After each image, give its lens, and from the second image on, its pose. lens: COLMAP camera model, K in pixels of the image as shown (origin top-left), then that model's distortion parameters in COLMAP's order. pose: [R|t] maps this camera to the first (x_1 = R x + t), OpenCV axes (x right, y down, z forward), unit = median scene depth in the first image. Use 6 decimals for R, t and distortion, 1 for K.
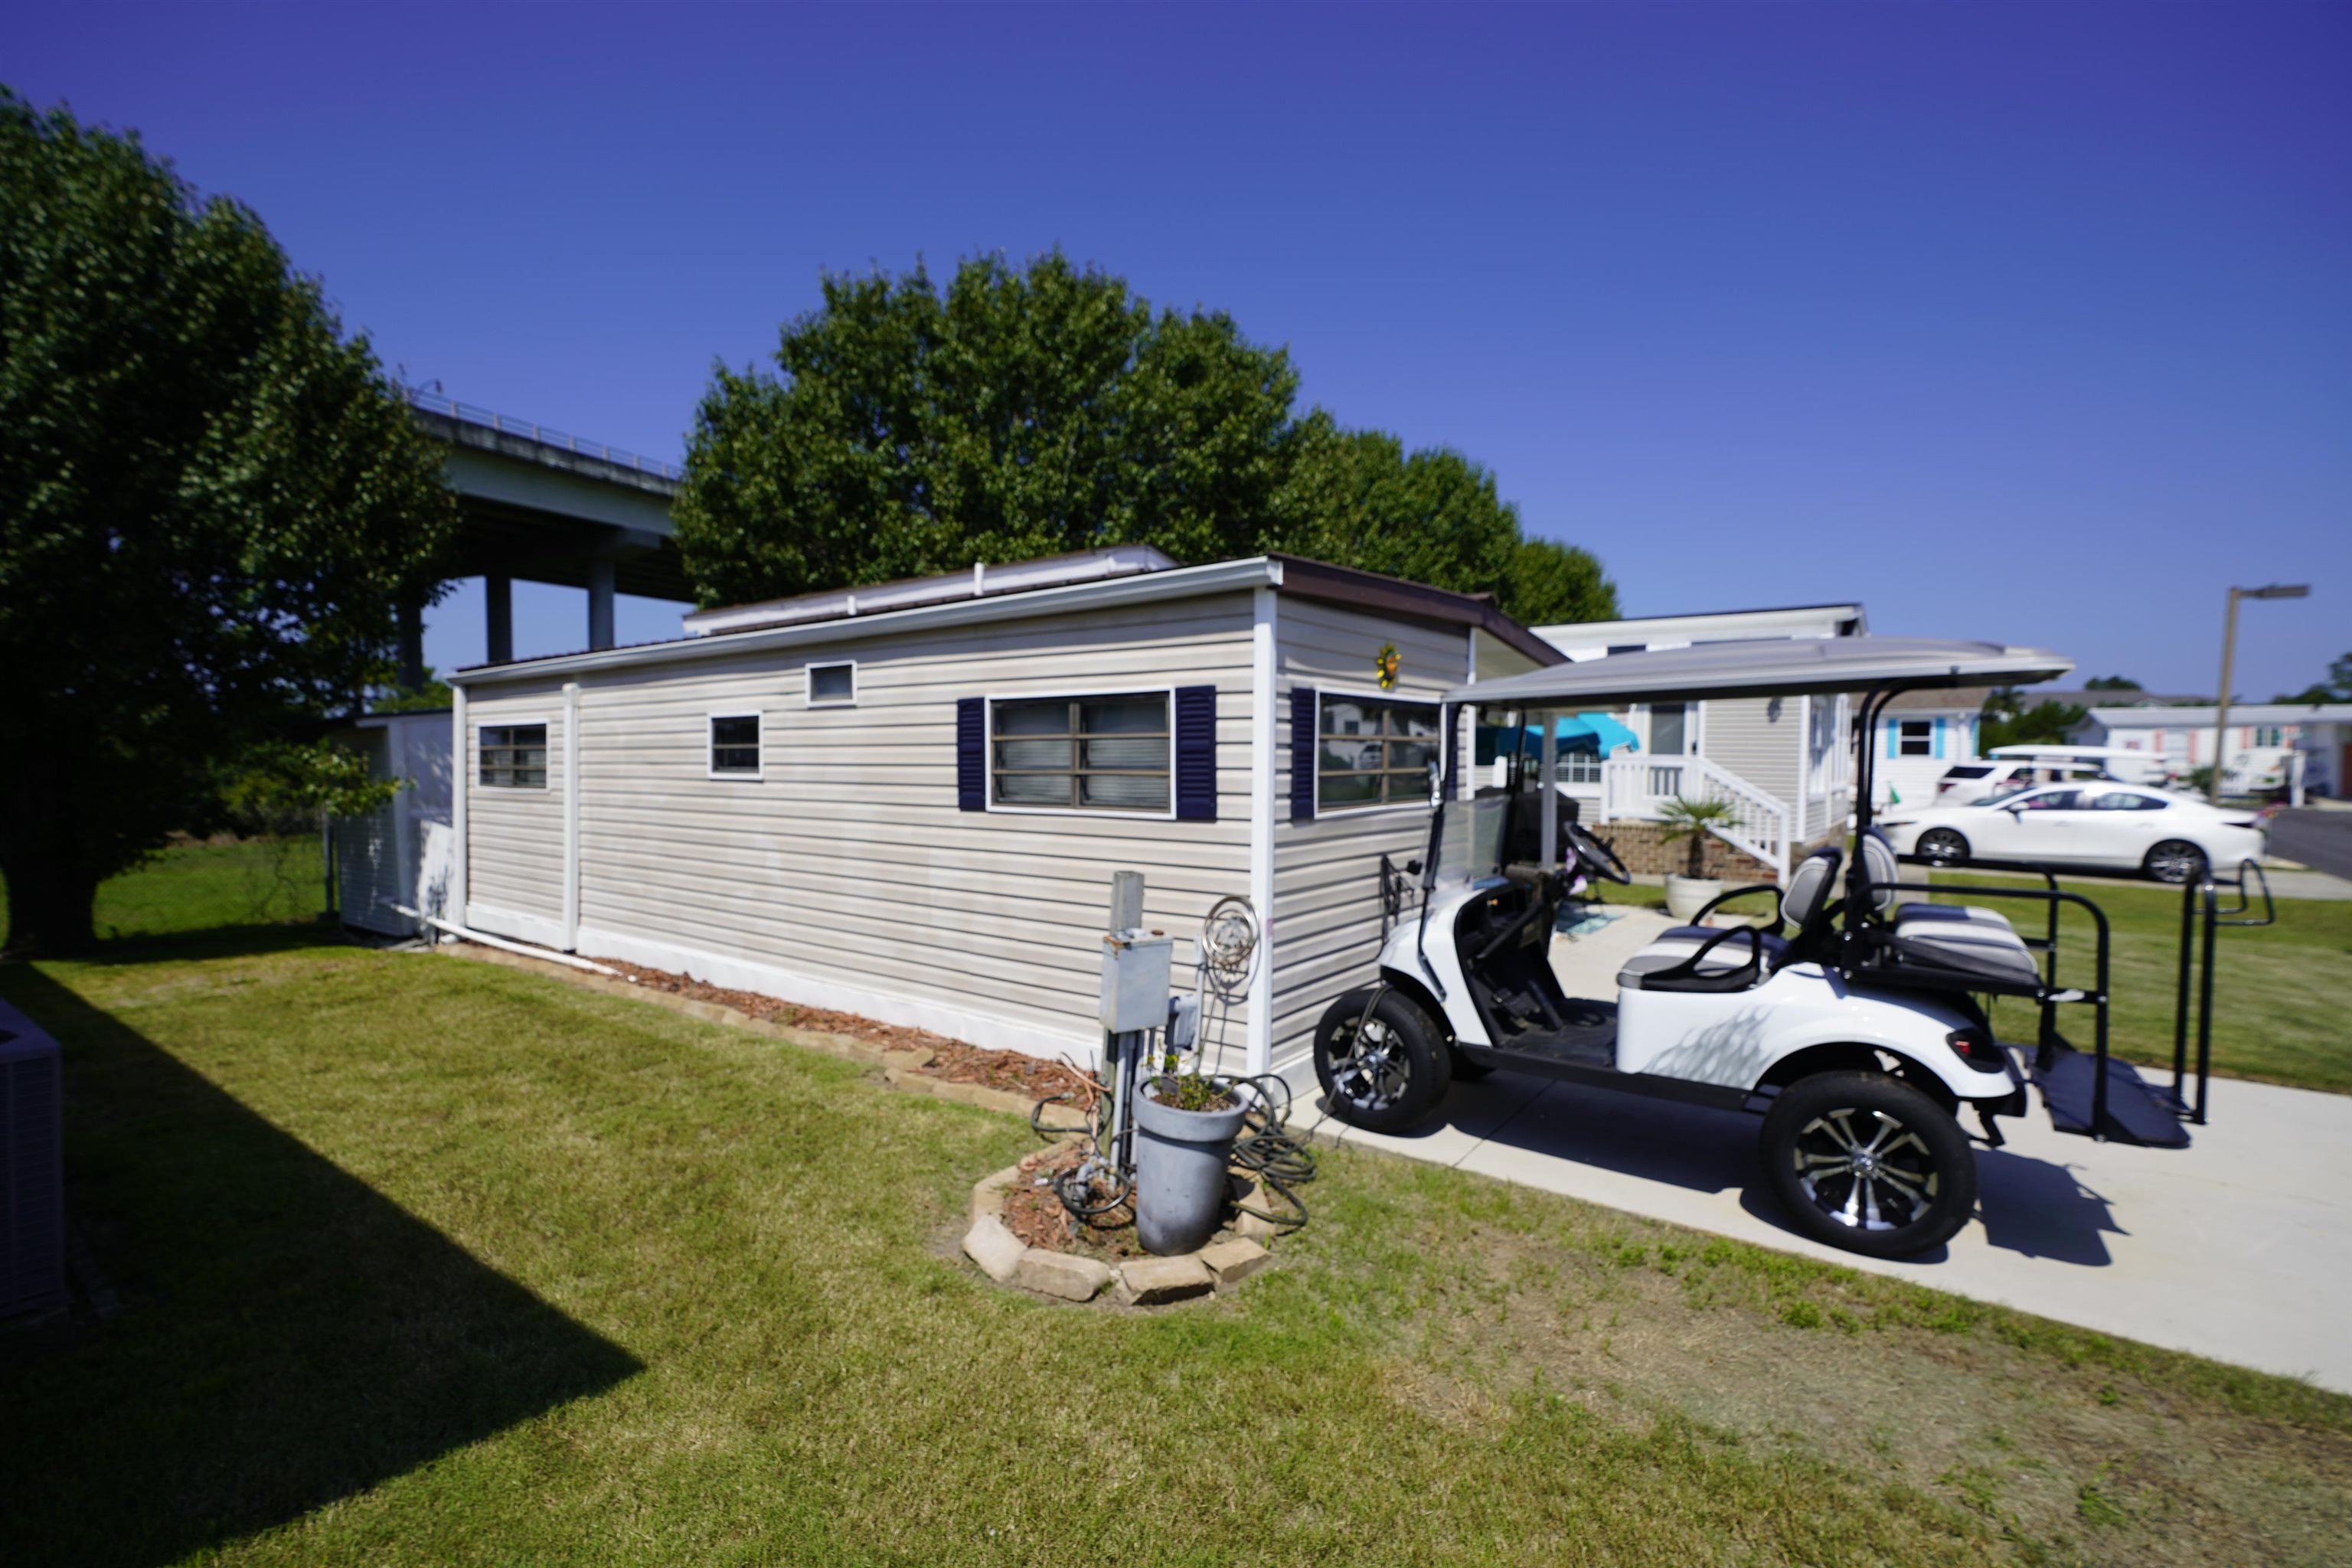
lens RADIAL K [[1056.1, 0, 1172.3], [0, 1056.1, 793.1], [0, 0, 1]] dist [0.000420, 0.000547]
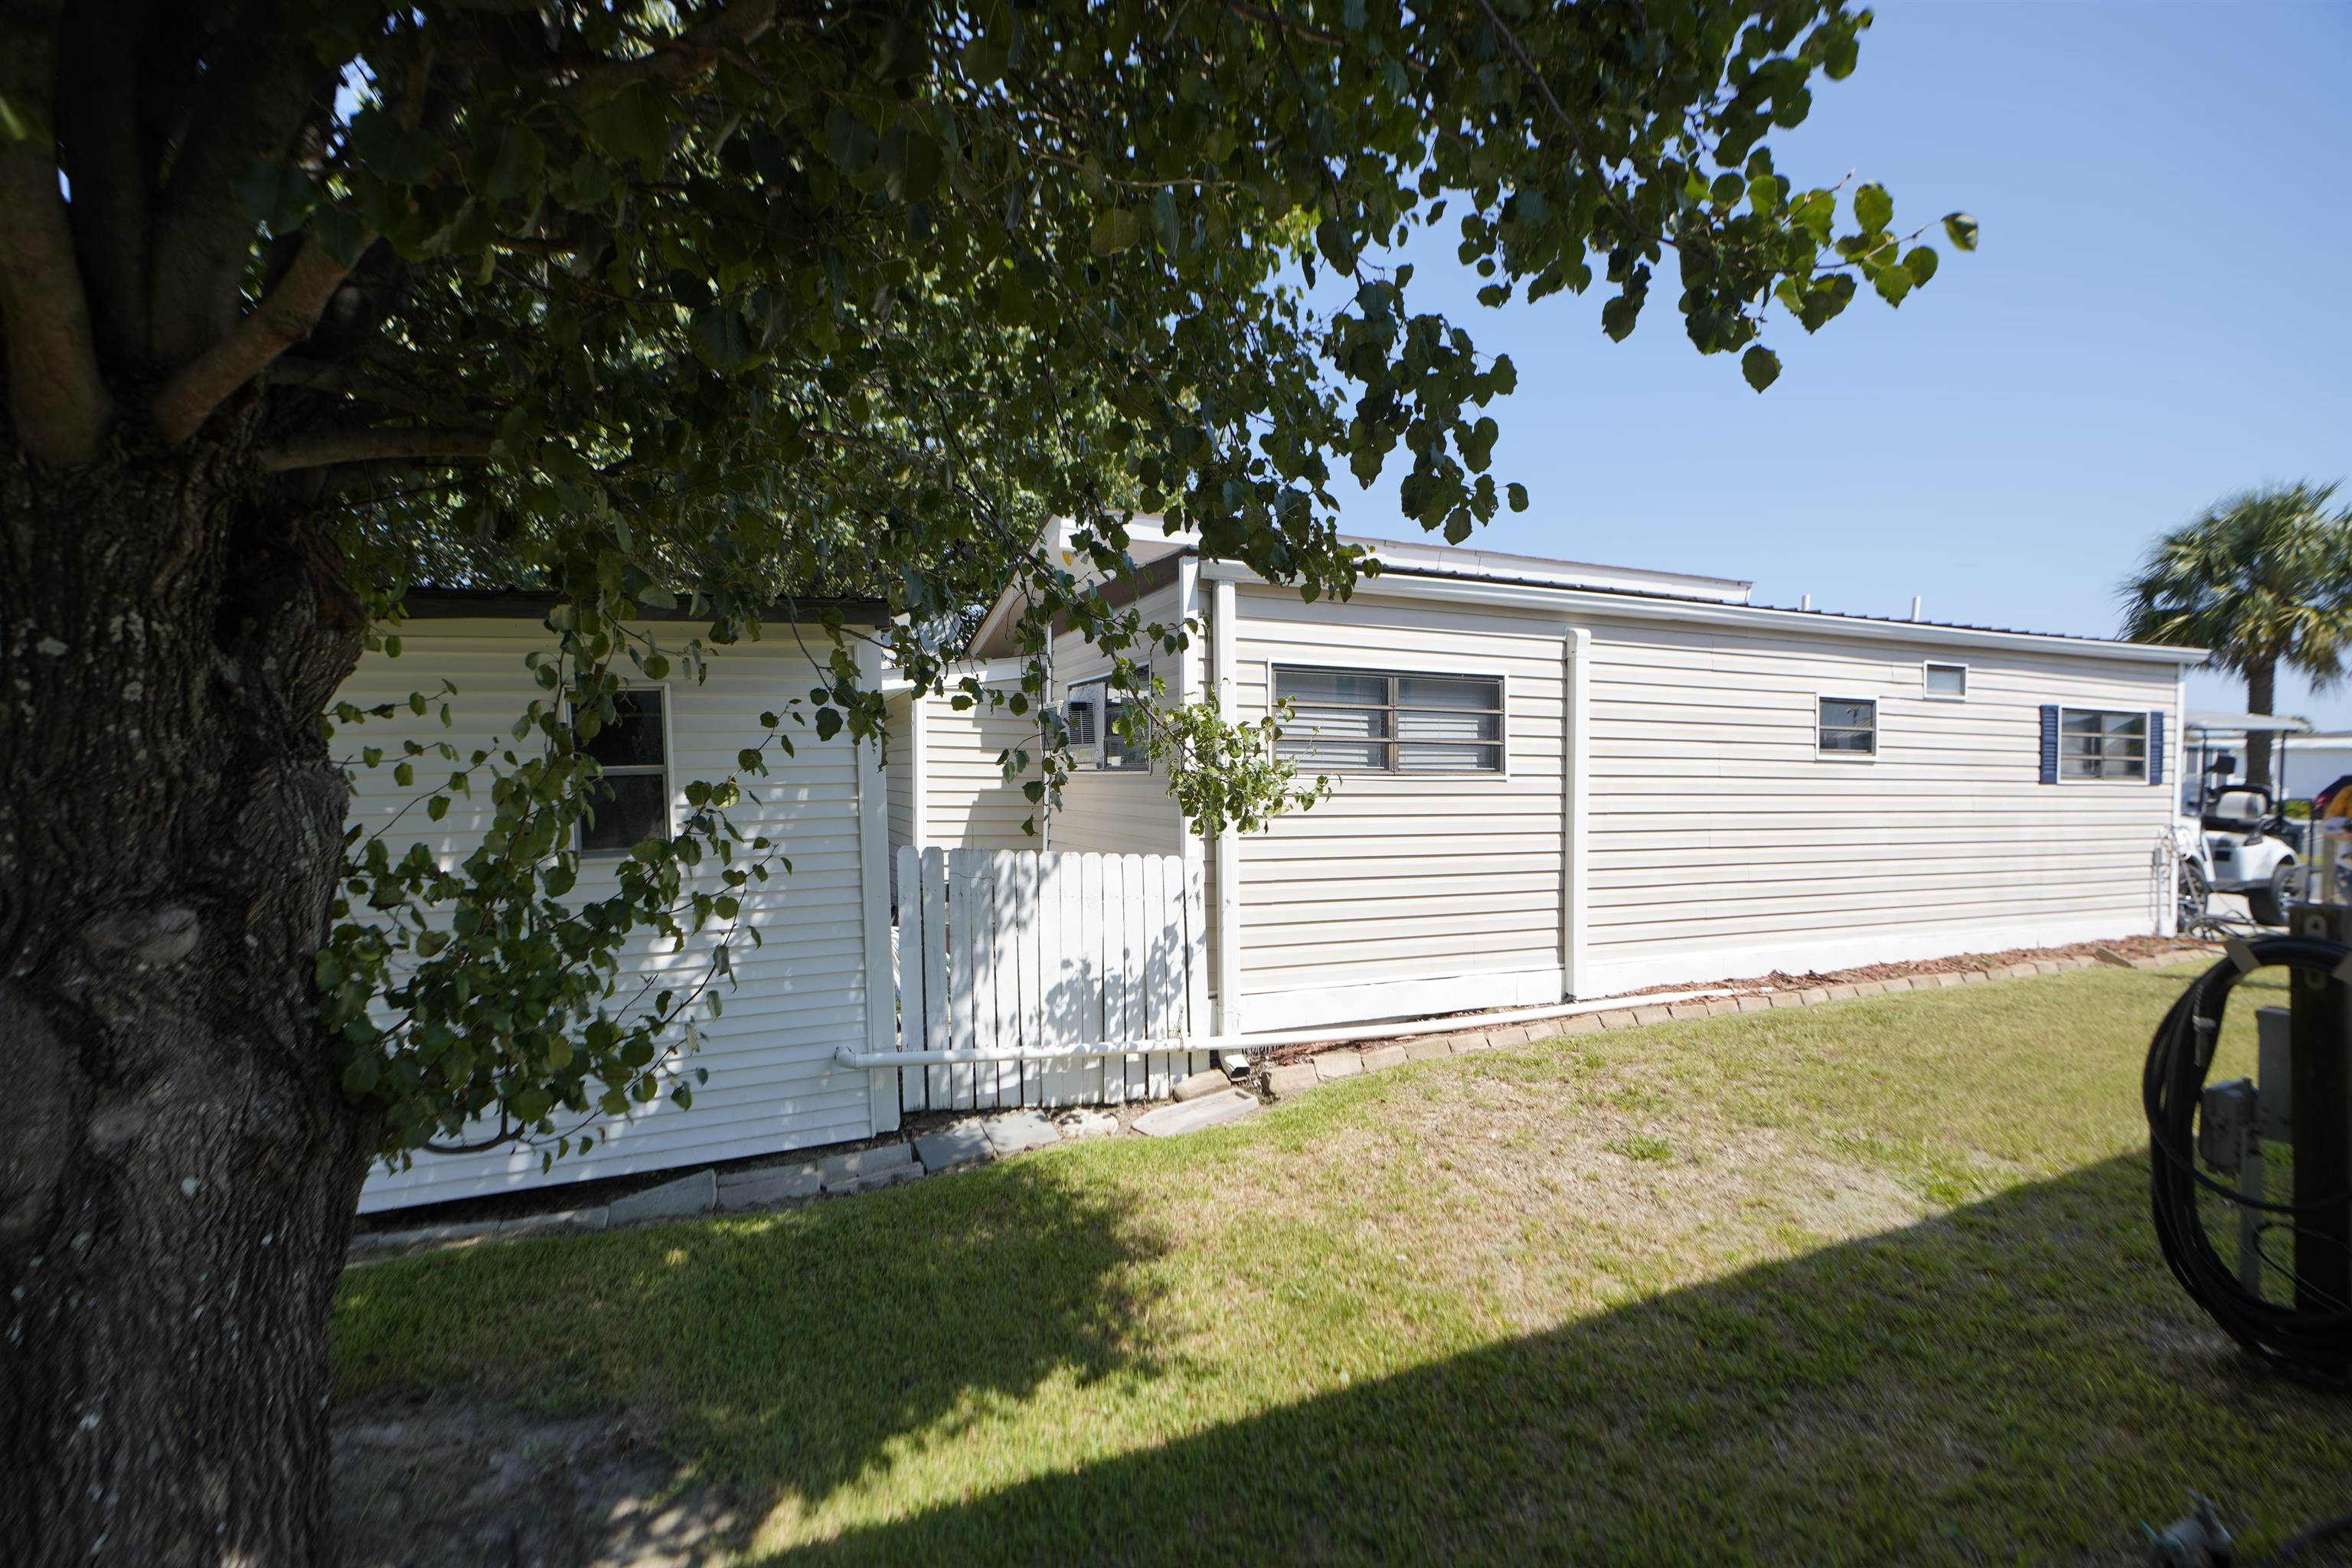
lens RADIAL K [[1056.1, 0, 1173.7], [0, 1056.1, 778.1], [0, 0, 1]] dist [0.000420, 0.000547]
pose [[0.480325, -0.035186, 0.876385, -1.931912], [-0.007302, 0.999000, 0.044111, -0.044404], [-0.877060, -0.027587, 0.479588, 1.300662]]
